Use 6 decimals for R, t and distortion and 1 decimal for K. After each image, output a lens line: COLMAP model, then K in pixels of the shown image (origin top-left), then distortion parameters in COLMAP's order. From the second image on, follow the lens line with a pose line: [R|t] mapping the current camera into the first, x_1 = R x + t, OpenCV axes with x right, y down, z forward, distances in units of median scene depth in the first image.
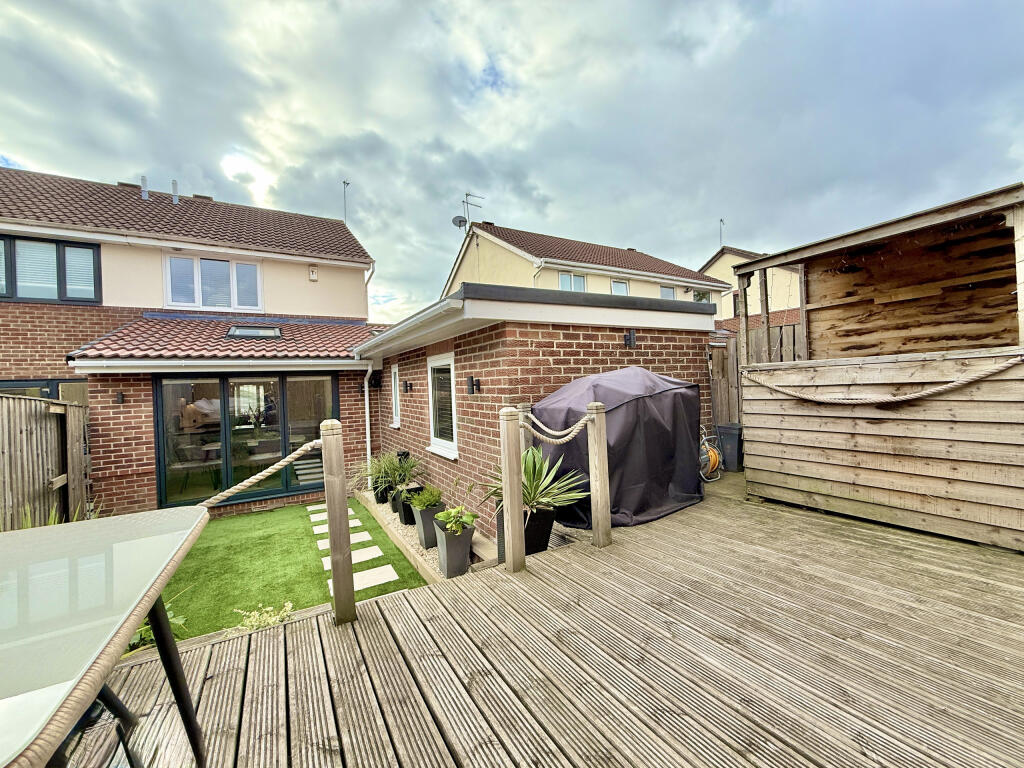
lens RADIAL K [[406.4, 0, 509.7], [0, 406.4, 385.4], [0, 0, 1]] dist [0.000159, -0.000227]
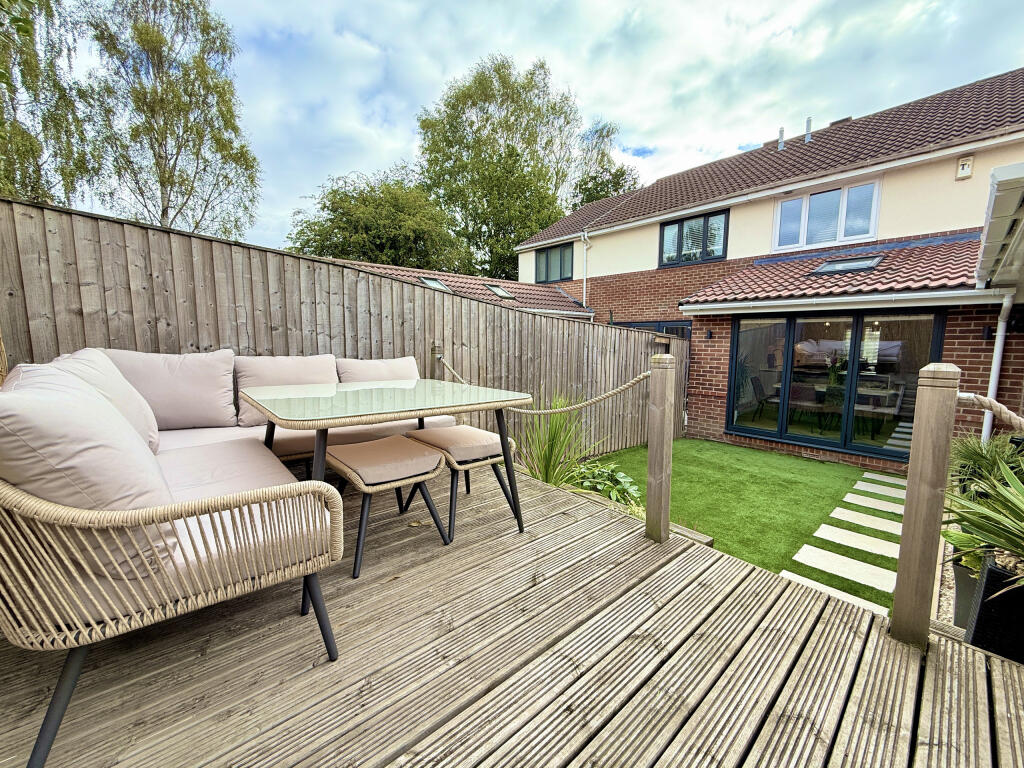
lens RADIAL K [[406.4, 0, 509.7], [0, 406.4, 385.4], [0, 0, 1]] dist [0.000159, -0.000227]
pose [[0.204749, 0.152497, -0.966862, 0.139890], [-0.014145, 0.988147, 0.152859, 0.002339], [0.978712, -0.017621, 0.204479, 0.109609]]
